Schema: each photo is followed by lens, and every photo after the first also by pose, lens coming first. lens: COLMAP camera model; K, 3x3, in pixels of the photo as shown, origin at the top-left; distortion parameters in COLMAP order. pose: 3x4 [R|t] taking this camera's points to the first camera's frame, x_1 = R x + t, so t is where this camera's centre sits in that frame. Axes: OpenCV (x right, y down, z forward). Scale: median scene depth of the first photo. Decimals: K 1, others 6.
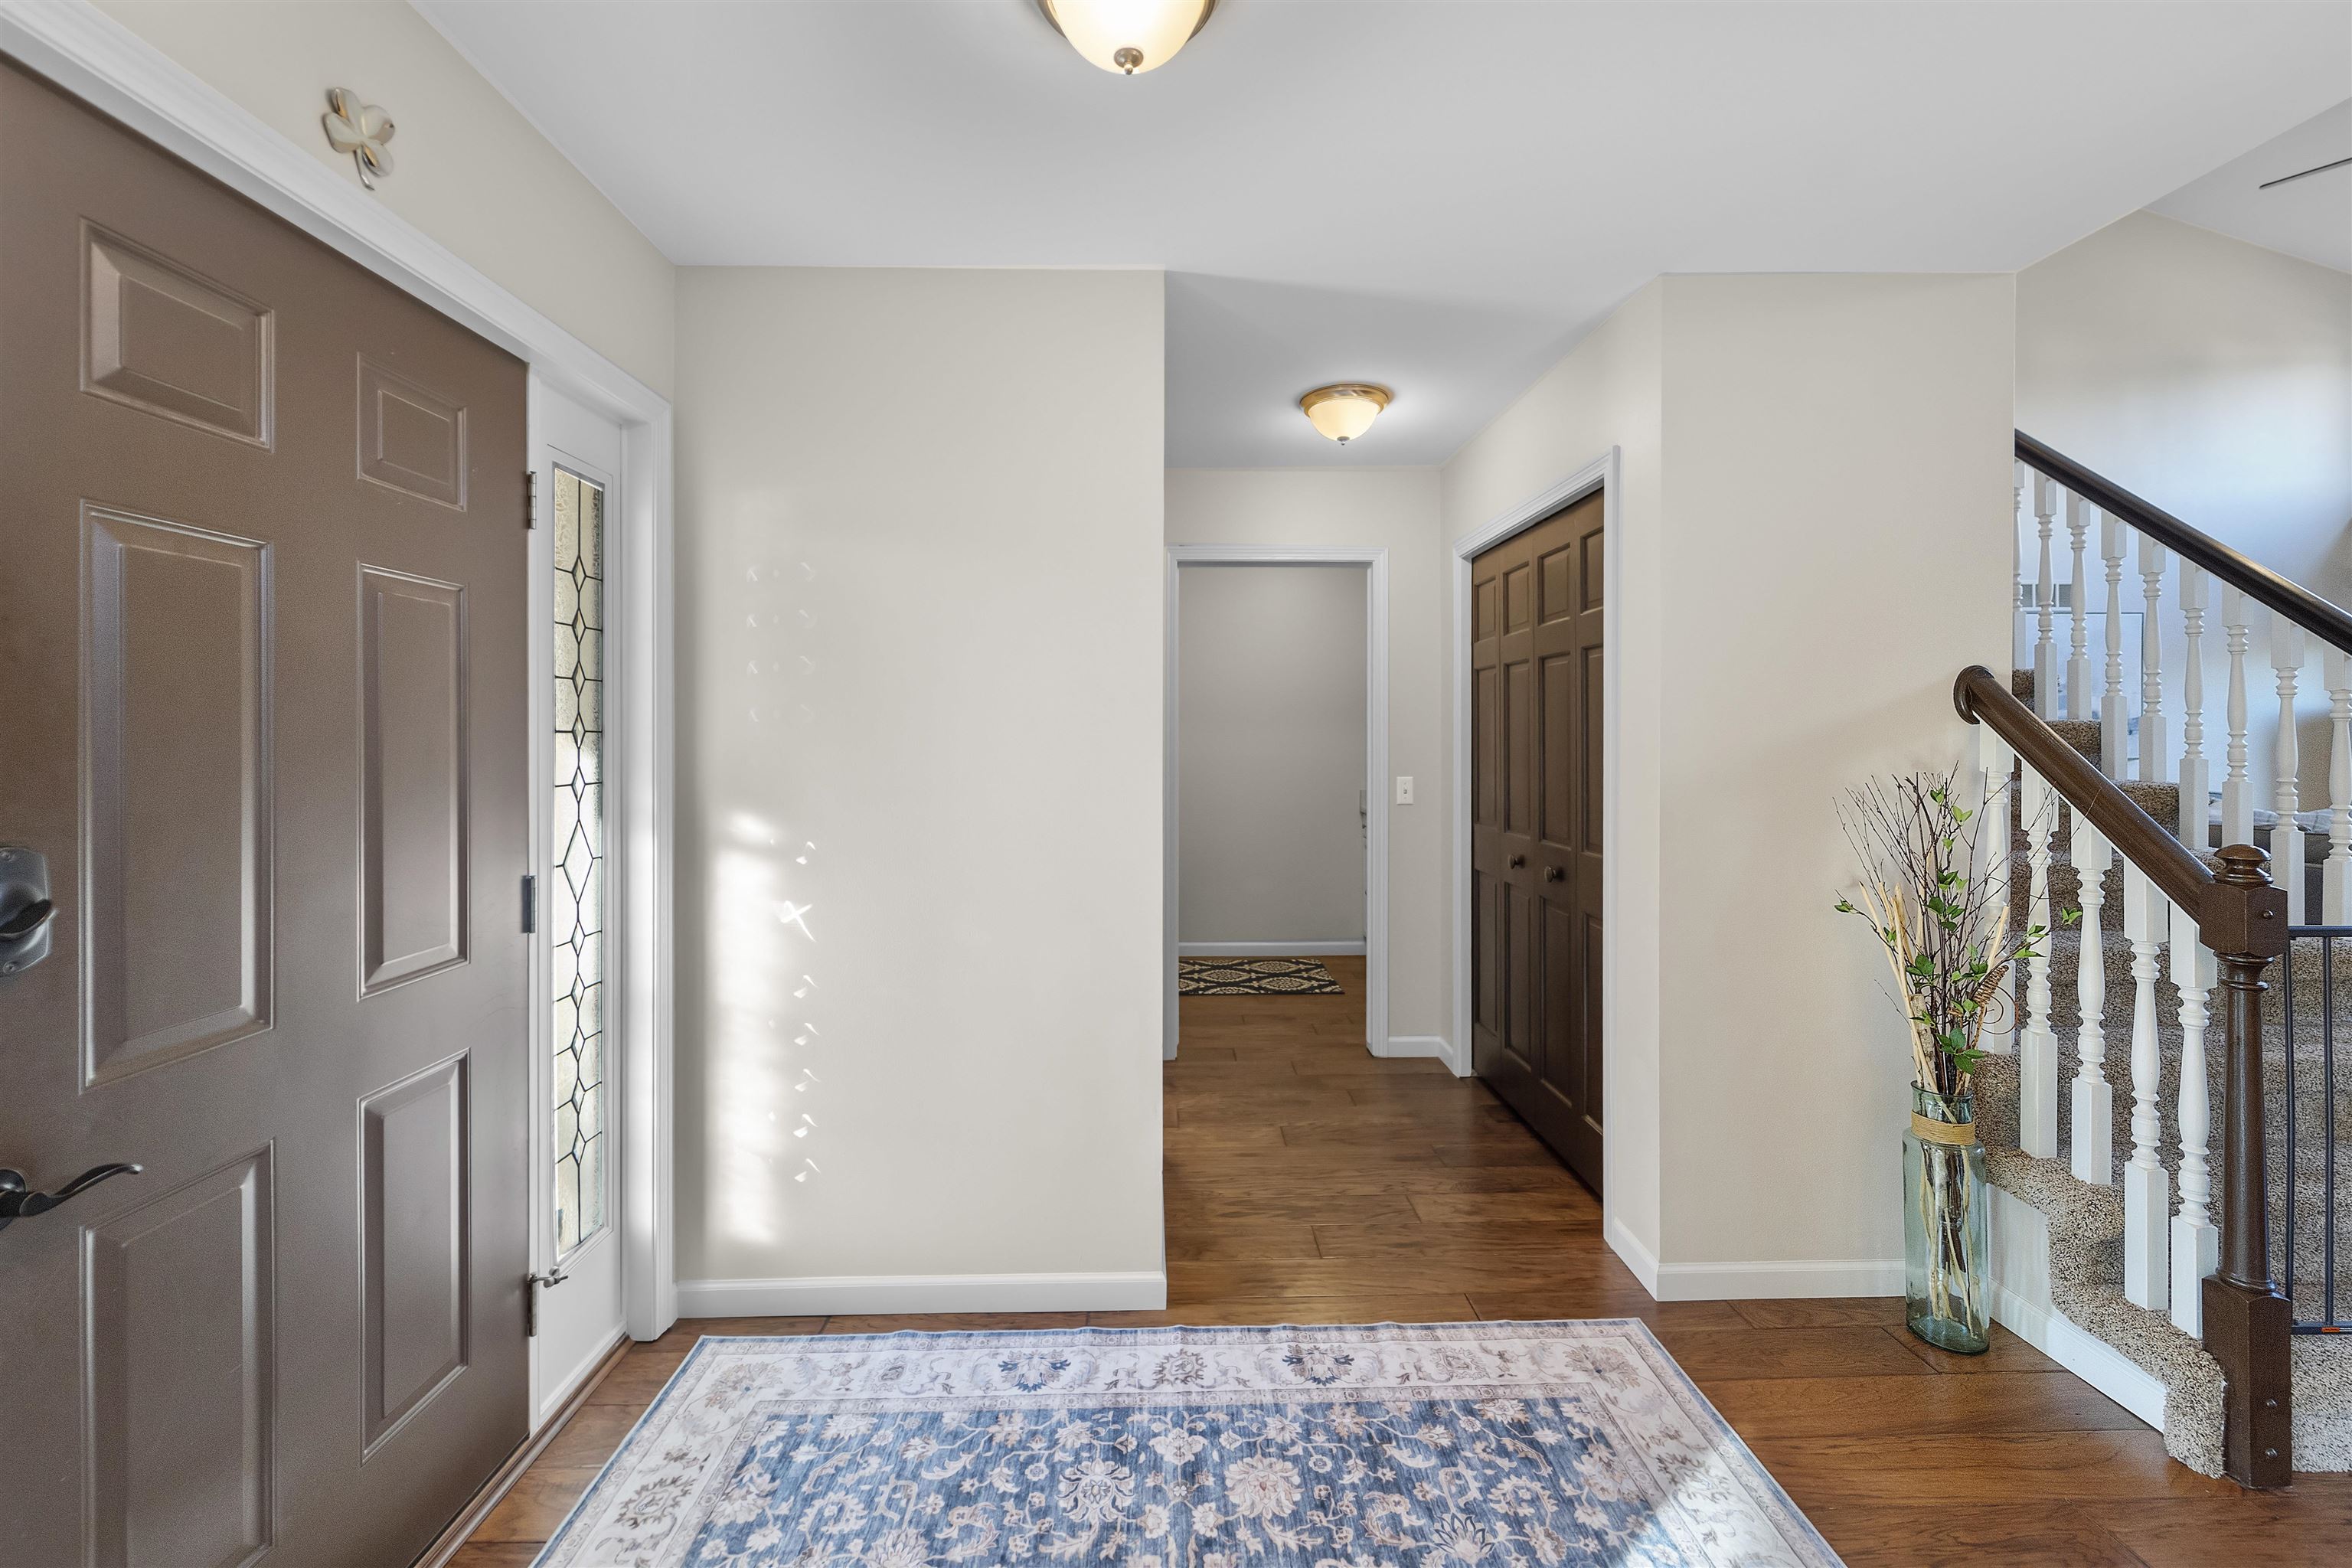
lens RADIAL K [[944.4, 0, 1186.5], [0, 944.4, 774.4], [0, 0, 1]] dist [-0.000218, -0.000356]
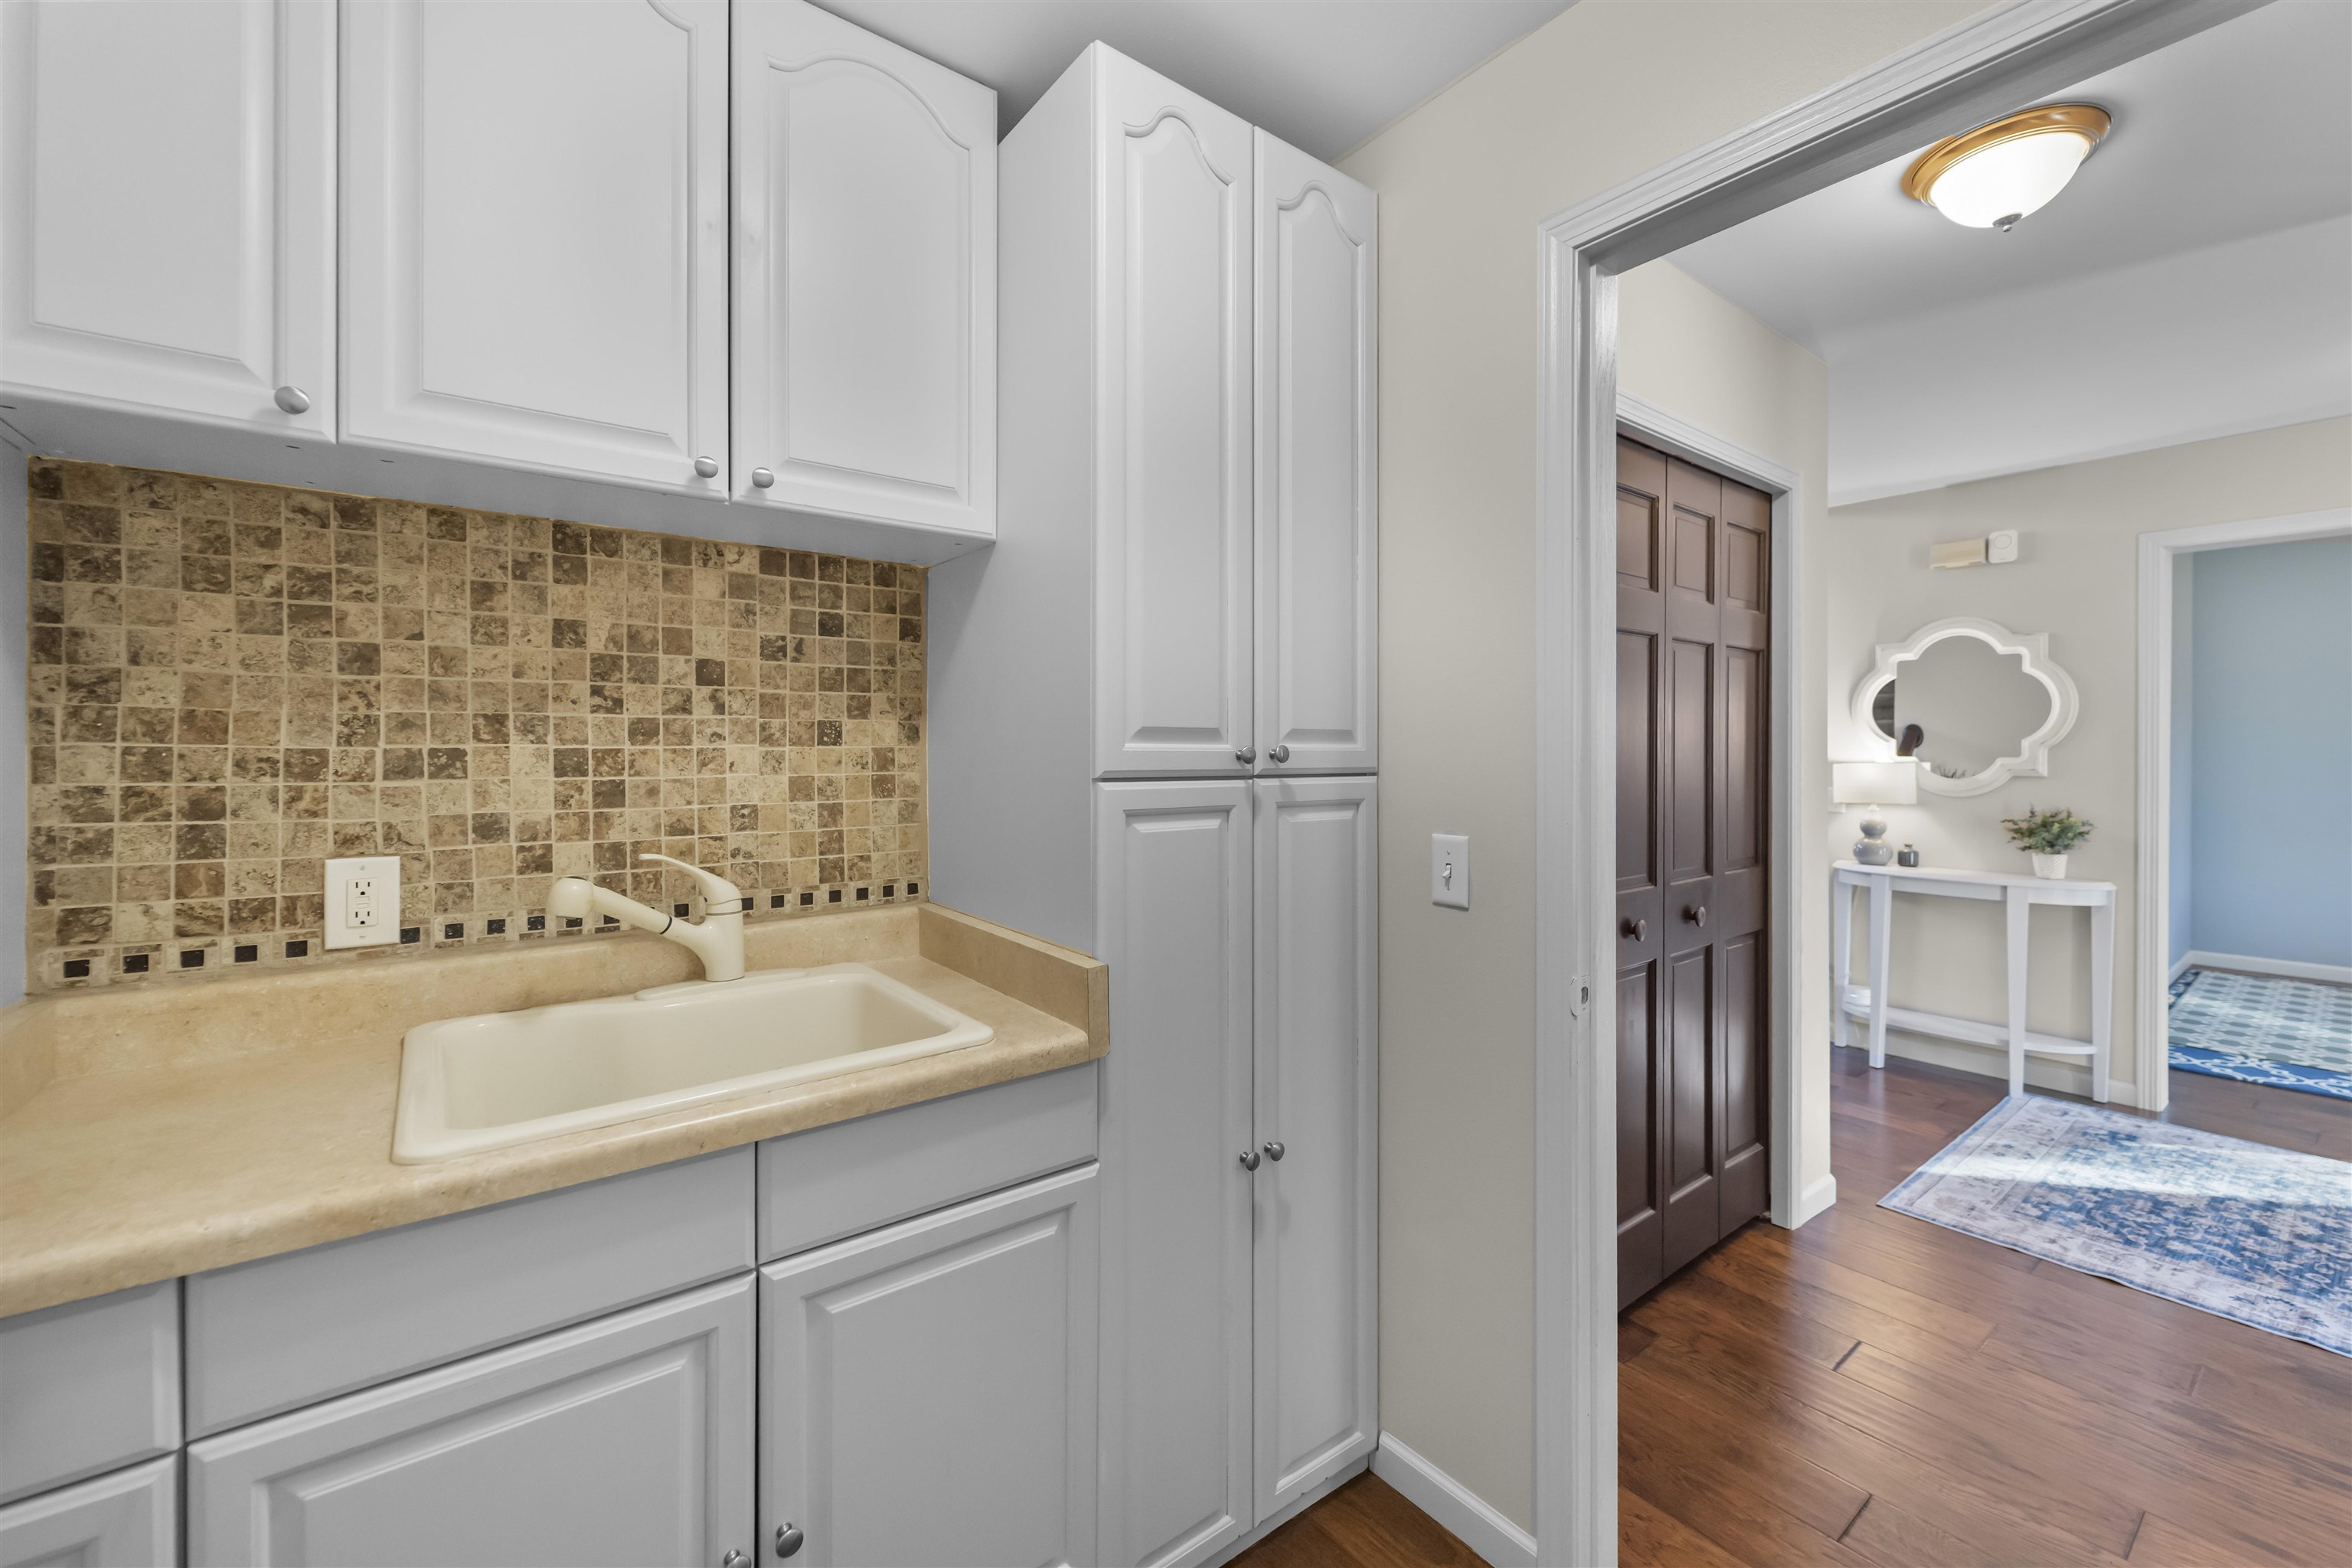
lens RADIAL K [[944.4, 0, 1186.5], [0, 944.4, 774.4], [0, 0, 1]] dist [-0.000218, -0.000356]
pose [[-0.579541, -0.022443, 0.814634, -0.005308], [0.015407, 0.999140, 0.038487, -0.074934], [-0.814797, 0.034856, -0.578697, 2.993583]]
